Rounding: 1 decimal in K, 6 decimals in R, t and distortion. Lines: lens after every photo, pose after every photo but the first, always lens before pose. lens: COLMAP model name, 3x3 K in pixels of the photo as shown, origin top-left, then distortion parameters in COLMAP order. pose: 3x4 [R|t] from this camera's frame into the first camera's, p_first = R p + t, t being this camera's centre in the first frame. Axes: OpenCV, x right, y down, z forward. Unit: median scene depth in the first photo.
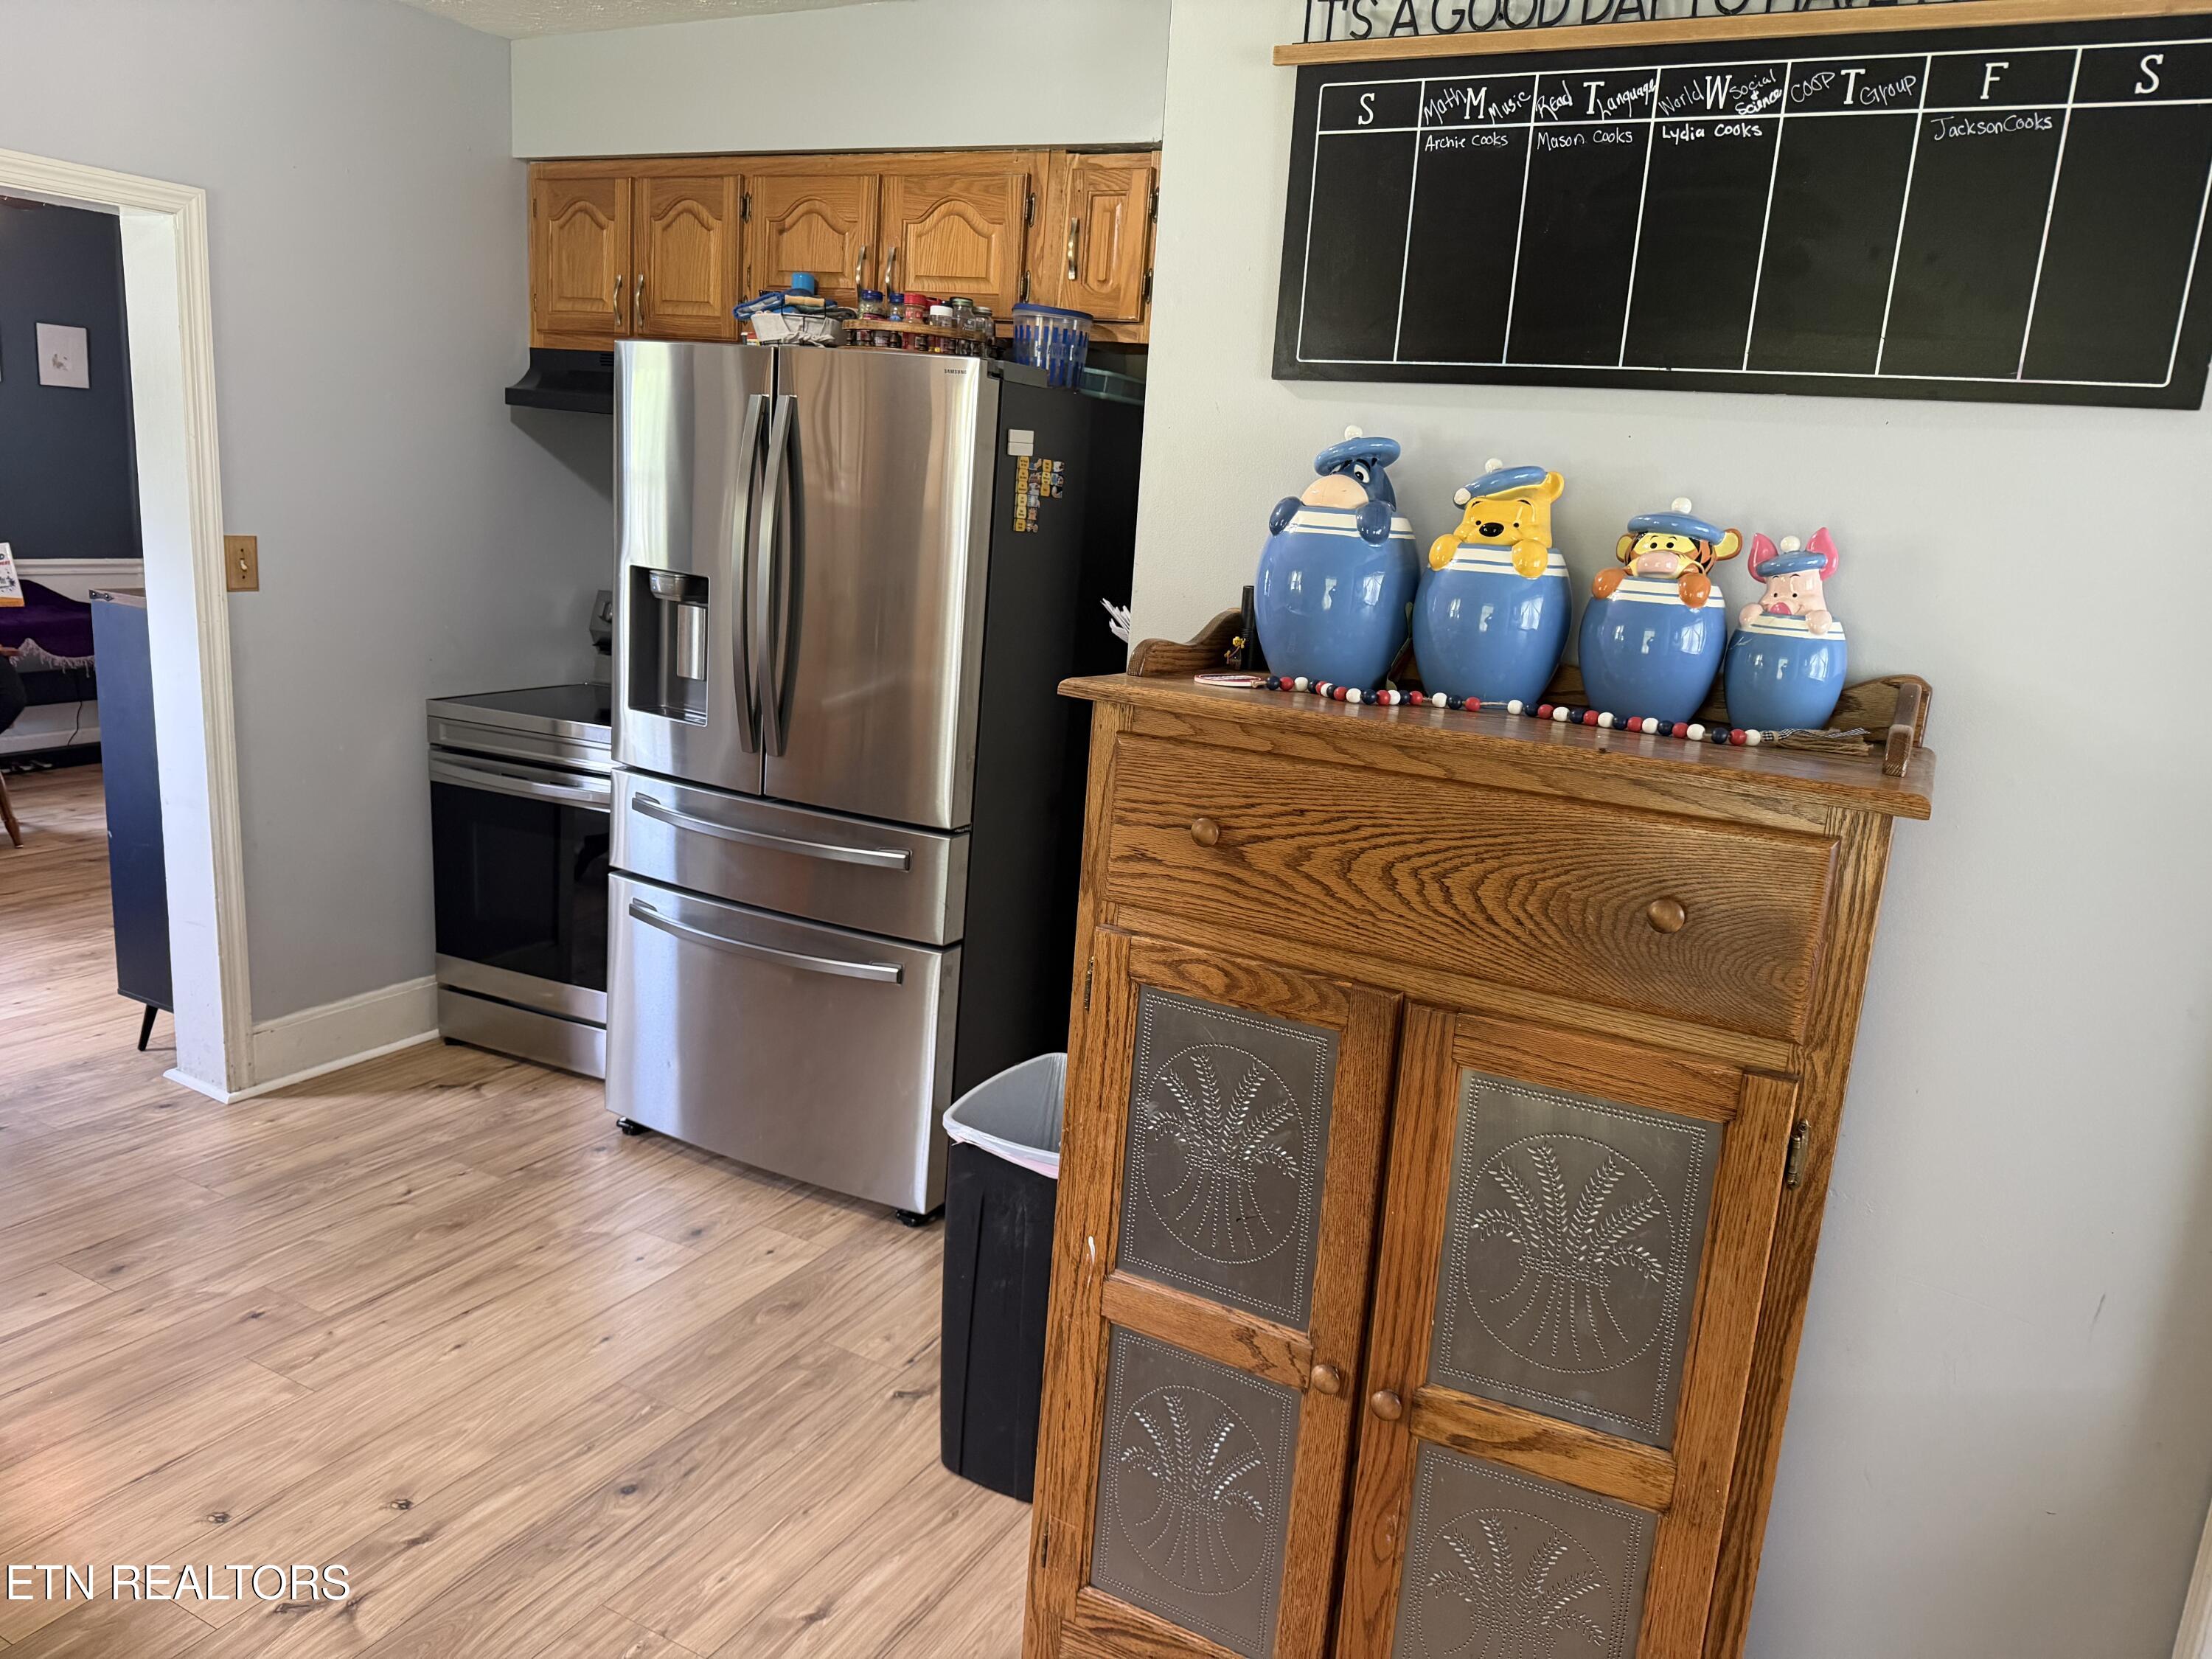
lens RADIAL K [[1543.2, 0, 1111.0], [0, 1543.2, 838.0], [0, 0, 1]] dist [0.187395, -0.428774]
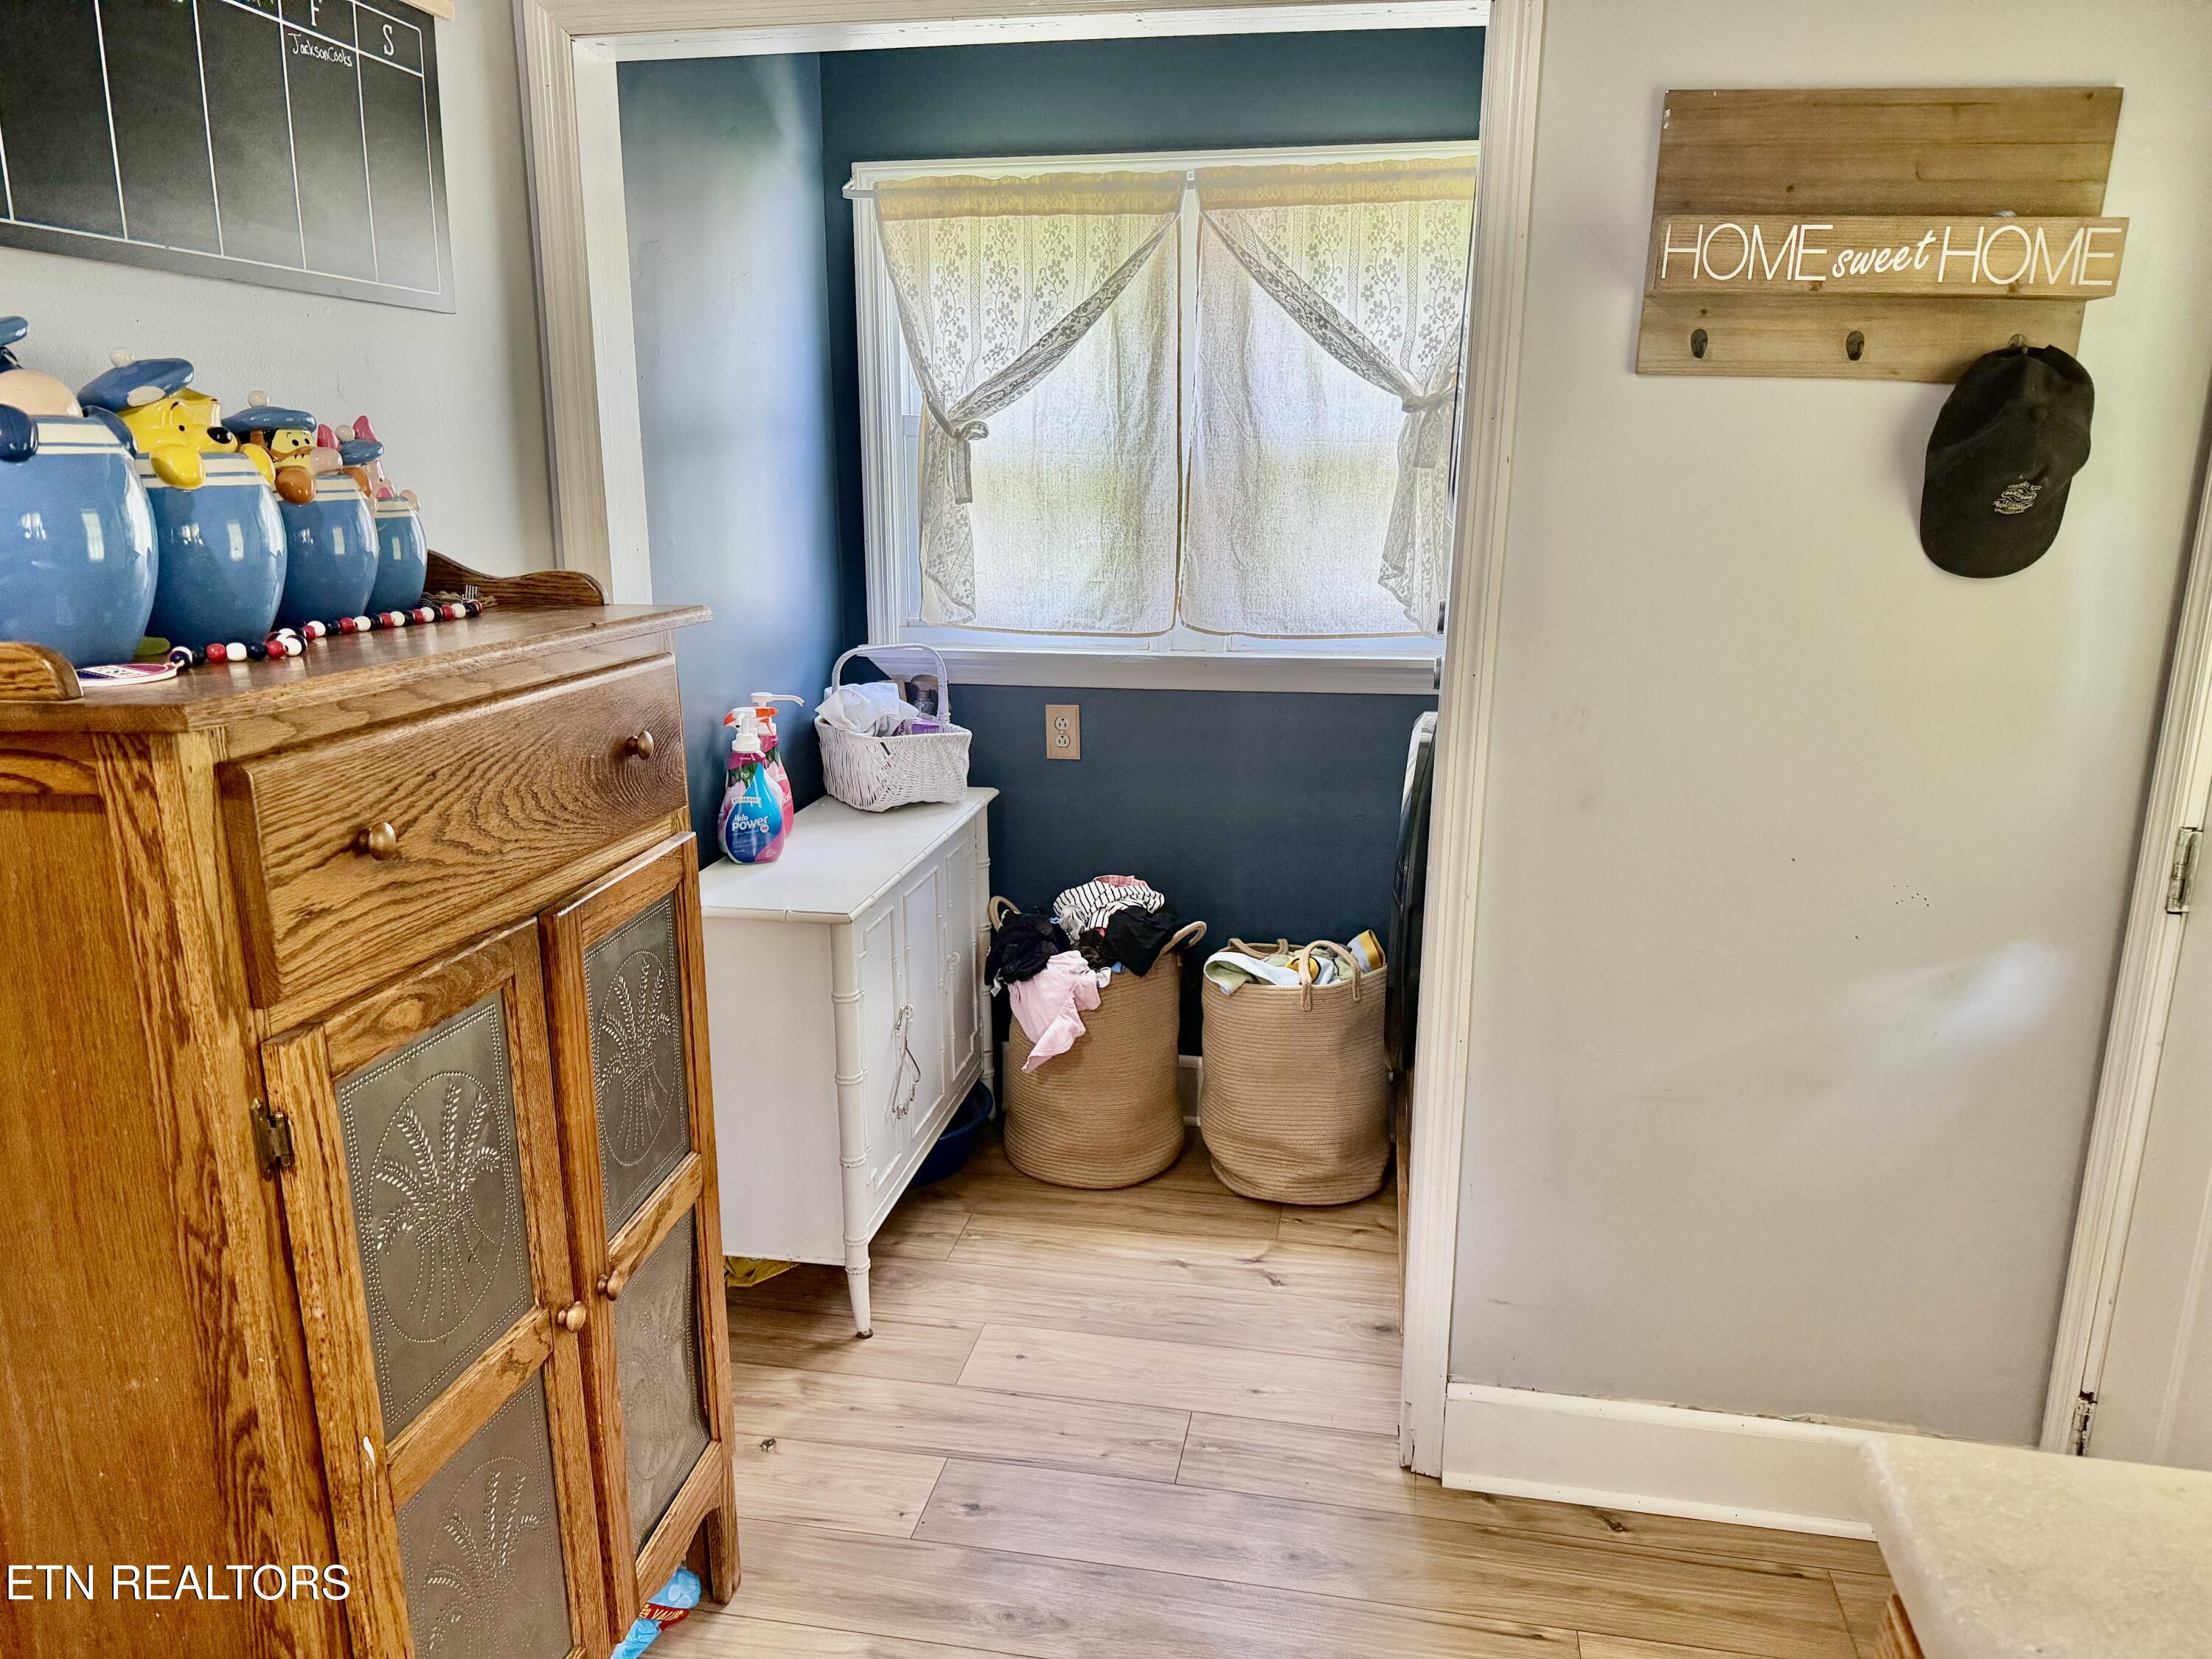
lens RADIAL K [[1543.2, 0, 1111.0], [0, 1543.2, 838.0], [0, 0, 1]] dist [0.187395, -0.428774]
pose [[-0.300645, -0.294803, 0.907030, -0.770067], [0.188039, 0.914039, 0.359408, -0.221205], [-0.935015, 0.278612, -0.219367, 0.820336]]
